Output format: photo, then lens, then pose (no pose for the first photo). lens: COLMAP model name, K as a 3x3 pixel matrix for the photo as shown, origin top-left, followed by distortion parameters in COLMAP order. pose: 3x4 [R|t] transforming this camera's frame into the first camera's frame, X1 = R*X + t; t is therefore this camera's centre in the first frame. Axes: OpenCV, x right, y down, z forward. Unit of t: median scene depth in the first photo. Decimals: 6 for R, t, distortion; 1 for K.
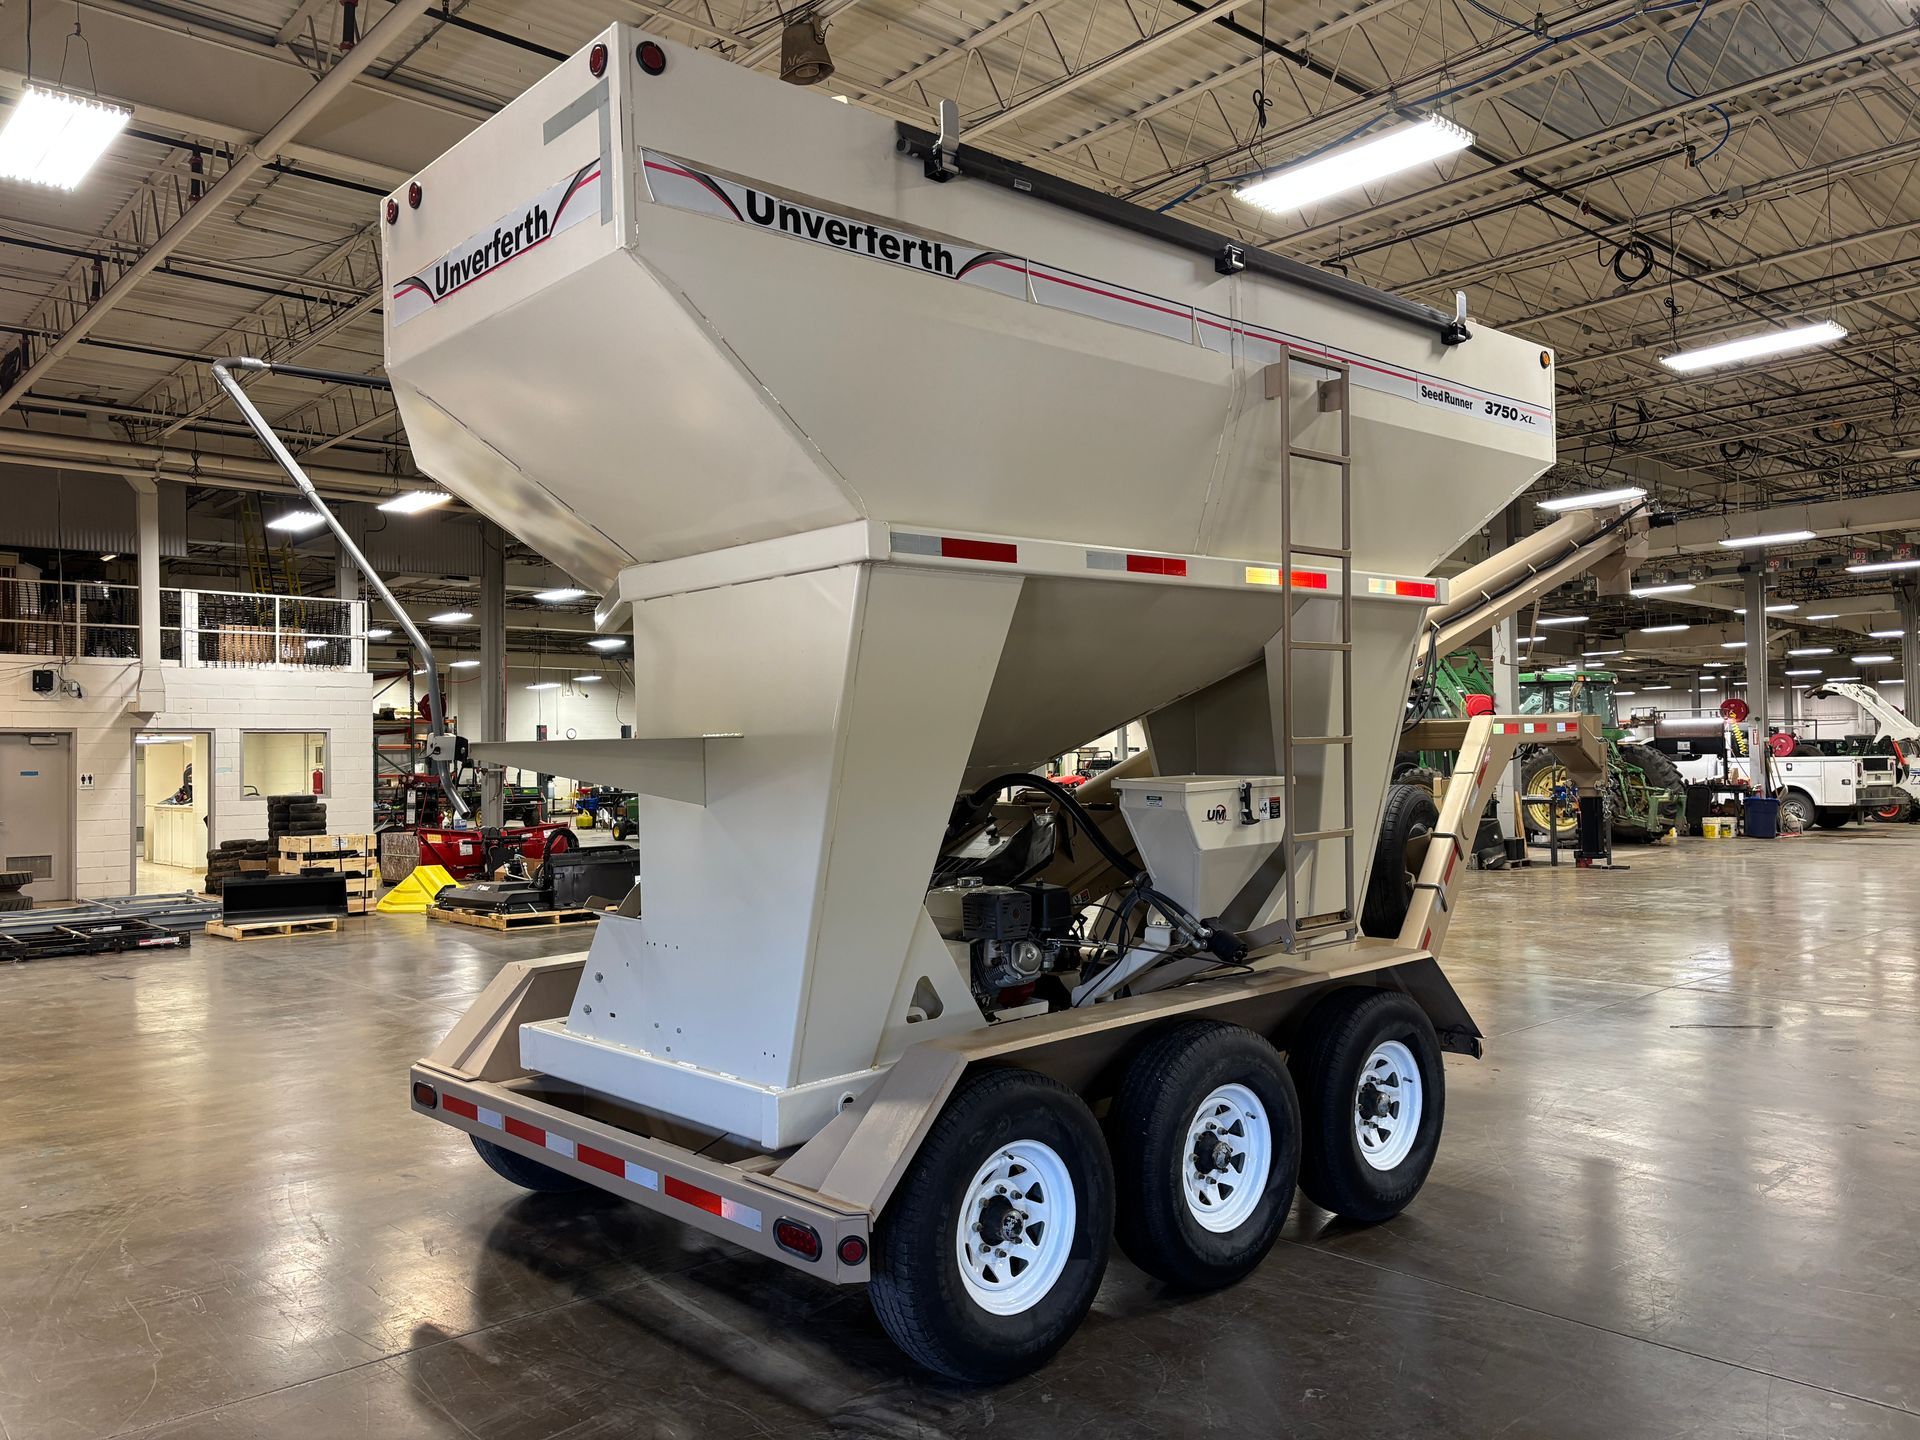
lens RADIAL K [[1440.3, 0, 964.4], [0, 1440.3, 730.0], [0, 0, 1]] dist [0.050091, -0.000046]
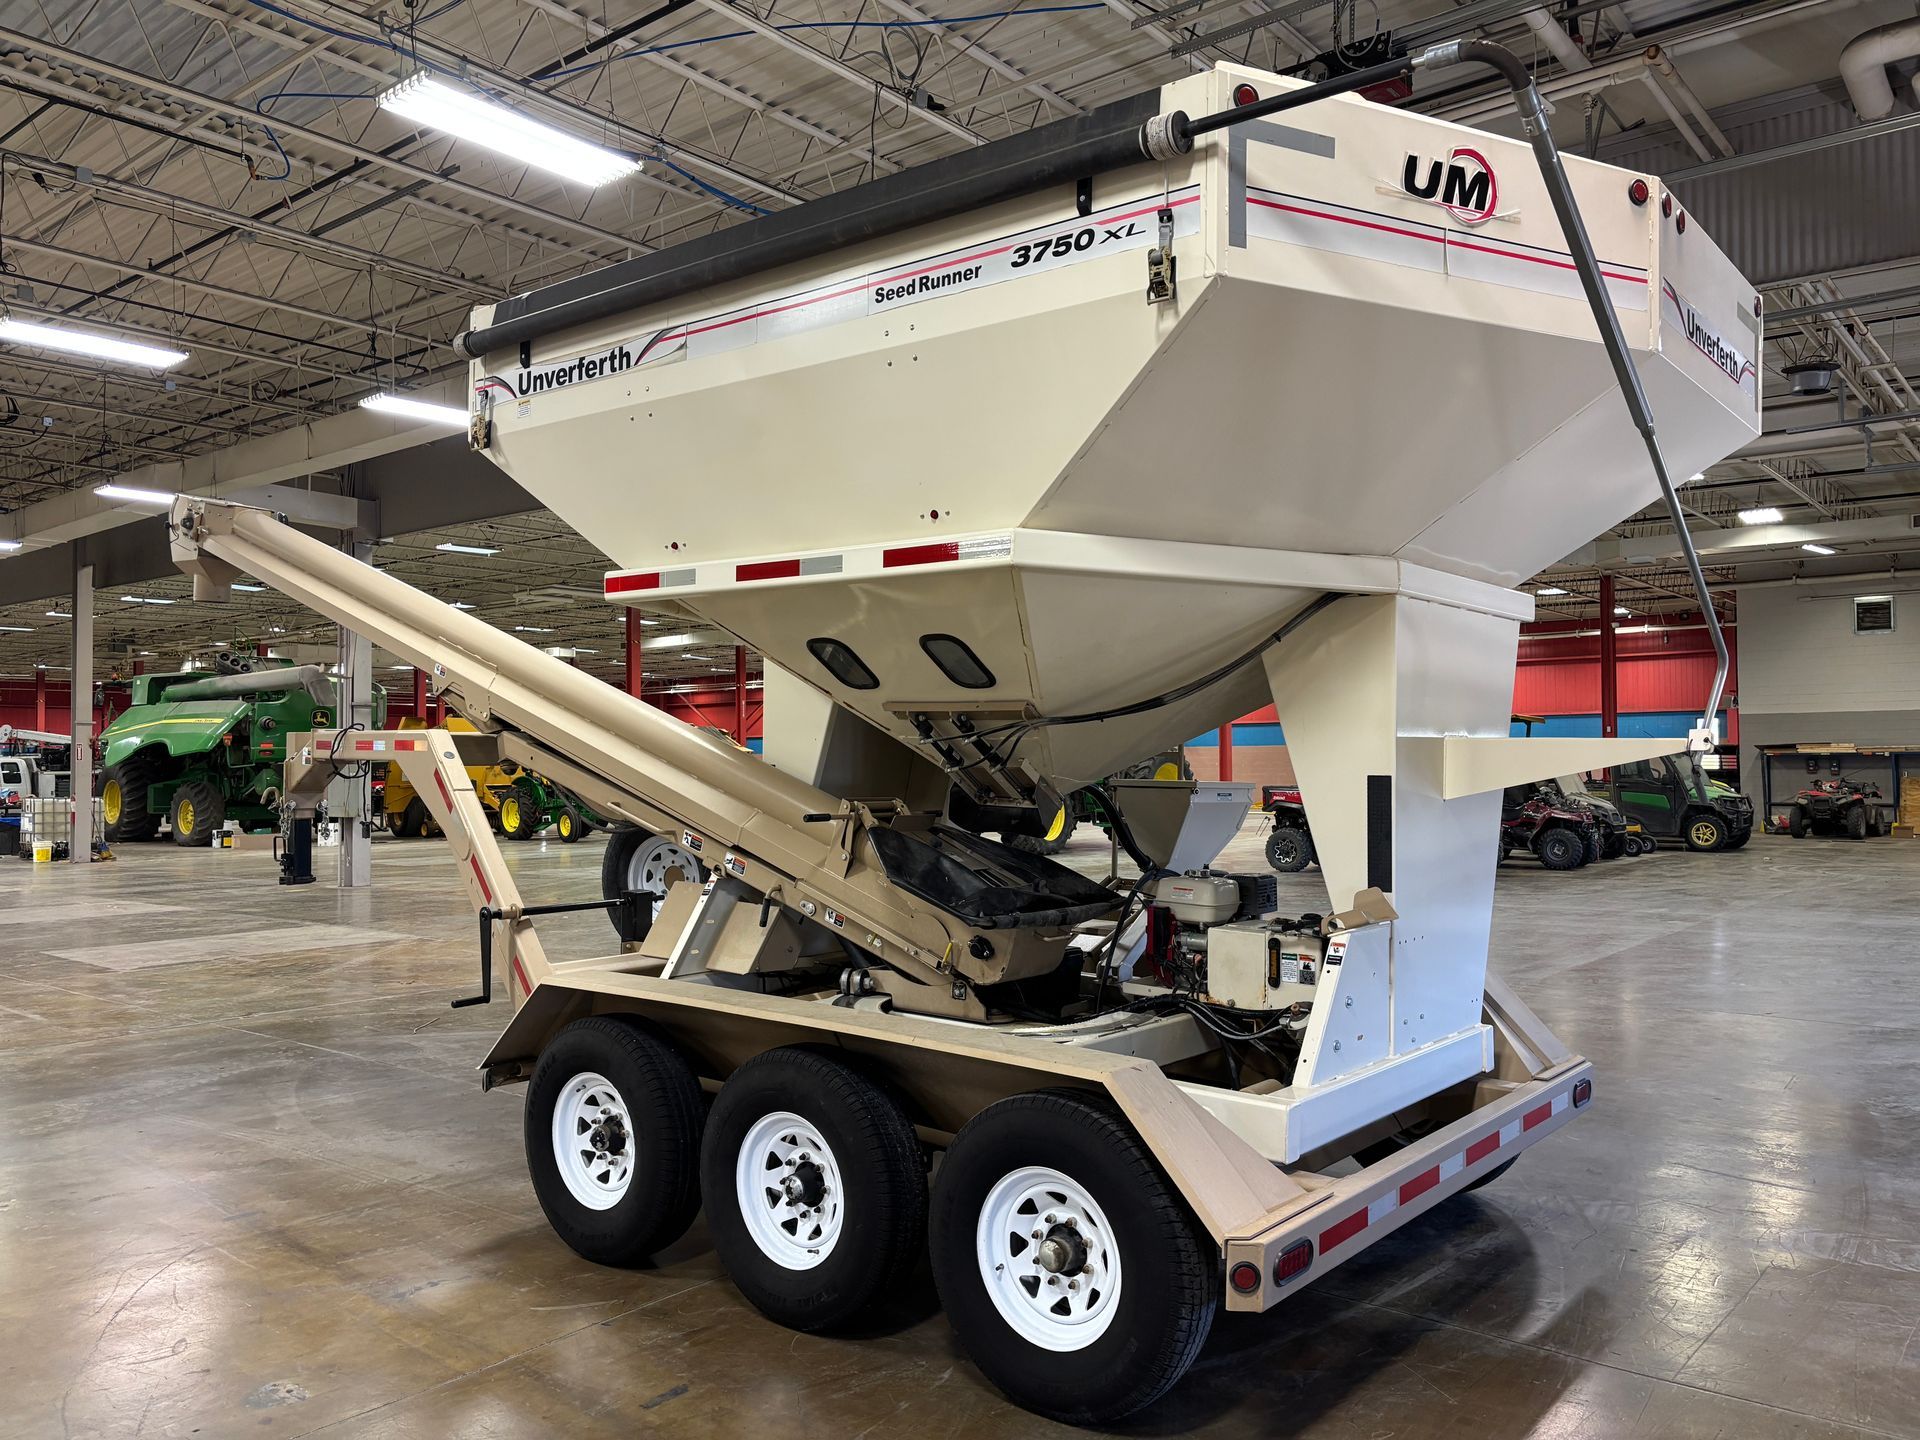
lens RADIAL K [[1430.5, 0, 957.8], [0, 1430.5, 729.4], [0, 0, 1]] dist [0.085537, -0.098832]
pose [[-0.138049, 0.040984, 0.989577, -0.994530], [-0.013413, 0.998974, -0.043244, 0.041536], [-0.990335, -0.019243, -0.137357, 1.232011]]
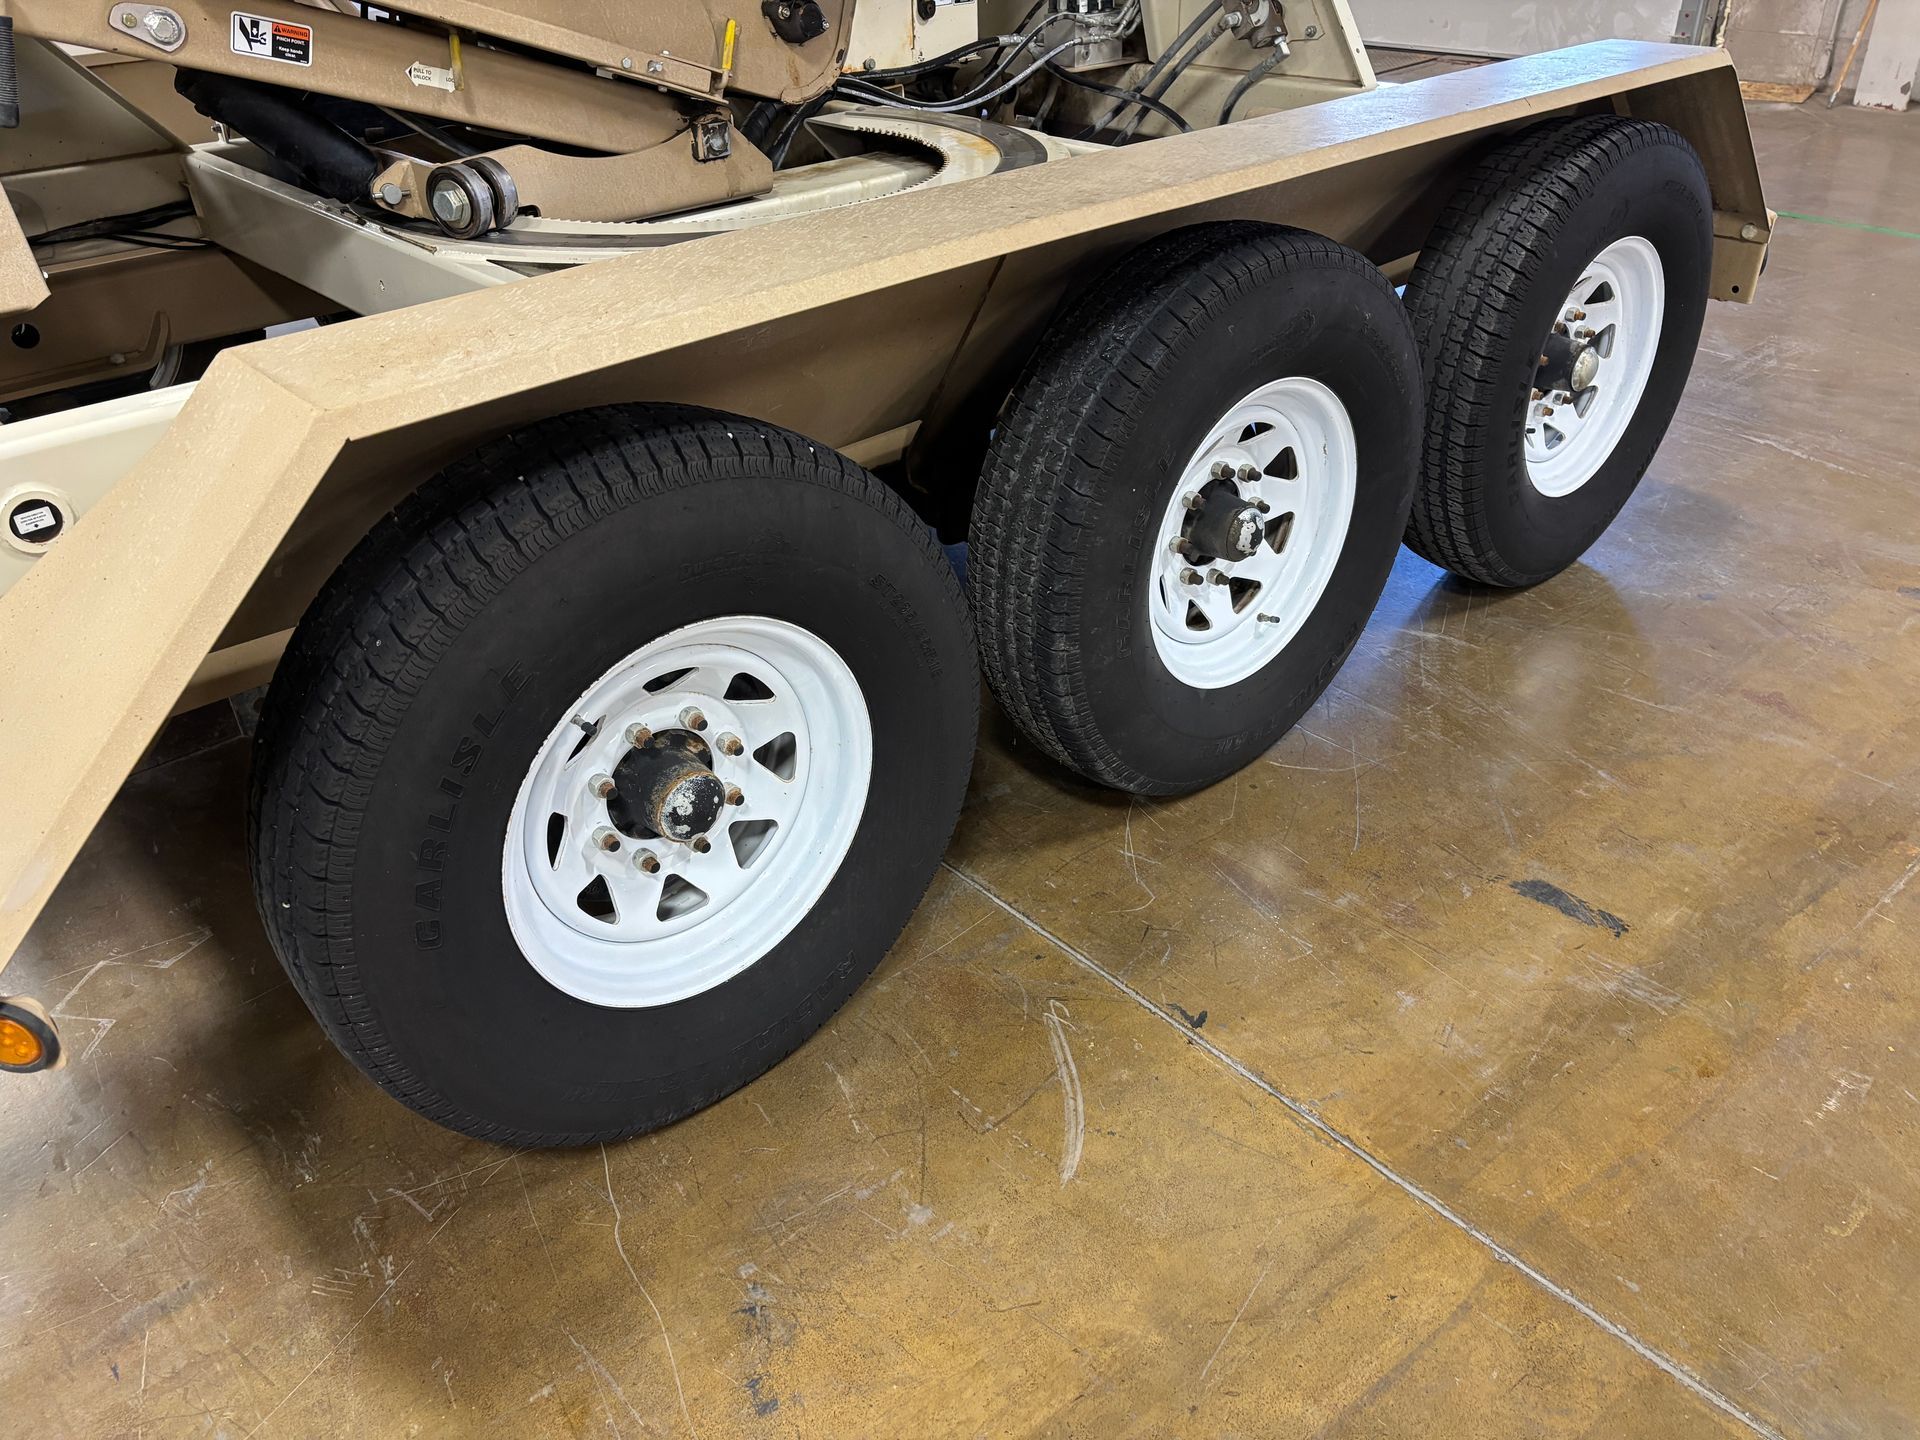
lens RADIAL K [[1442.6, 0, 960.0], [0, 1442.6, 720.0], [0, 0, 1]] dist [0.051824, -0.046270]
pose [[-0.998292, 0.037306, 0.044965, -0.114826], [0.055240, 0.853329, 0.518439, 0.101294], [-0.019029, 0.520037, -0.853932, 1.563671]]
